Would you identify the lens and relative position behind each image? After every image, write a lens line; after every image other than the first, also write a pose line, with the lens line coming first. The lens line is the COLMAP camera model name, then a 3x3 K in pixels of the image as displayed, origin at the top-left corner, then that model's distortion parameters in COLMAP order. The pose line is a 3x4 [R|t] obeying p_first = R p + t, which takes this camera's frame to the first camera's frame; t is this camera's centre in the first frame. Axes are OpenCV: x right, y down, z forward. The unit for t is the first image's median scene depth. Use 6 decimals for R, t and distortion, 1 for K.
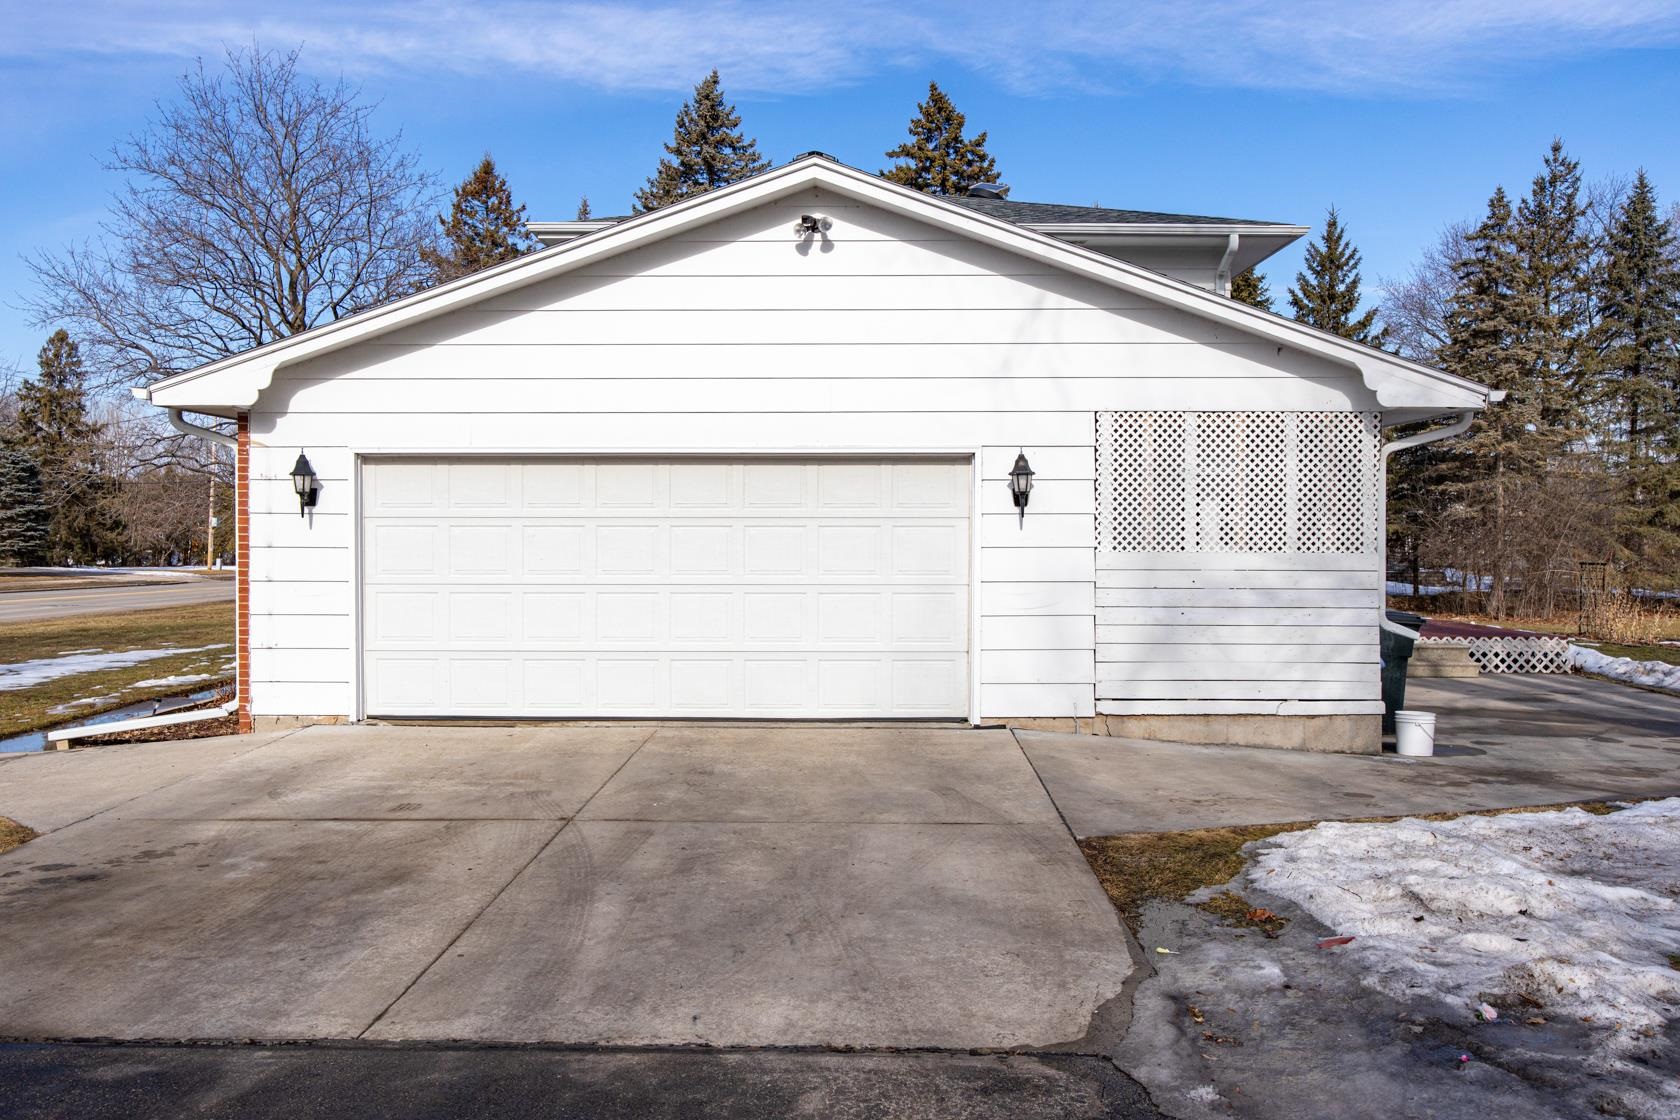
lens RADIAL K [[1335.5, 0, 834.7], [0, 1335.5, 560.5], [0, 0, 1]] dist [-0.009218, -0.001464]
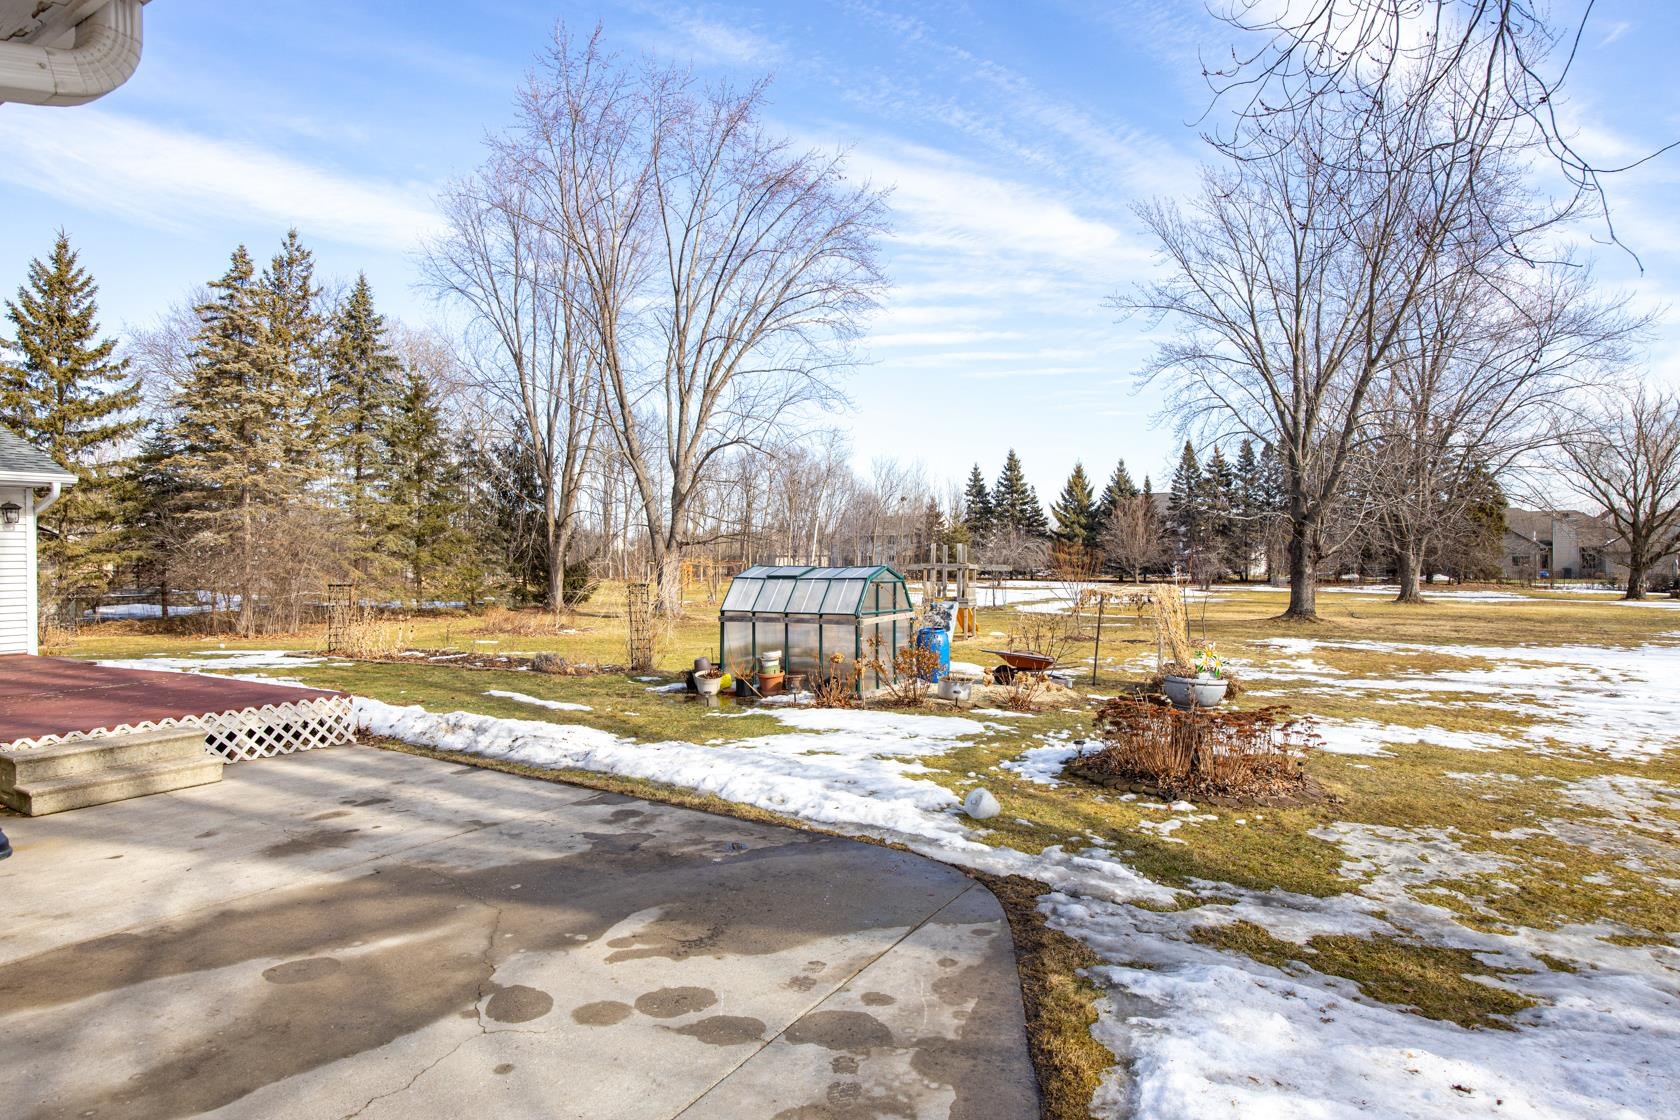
lens RADIAL K [[950.2, 0, 852.7], [0, 950.2, 560.9], [0, 0, 1]] dist [-0.000518, -0.002450]
pose [[0.513784, -0.007130, 0.857890, 0.074210], [0.022500, 0.999734, -0.005166, -0.002636], [-0.857624, 0.021956, 0.513808, 0.150330]]
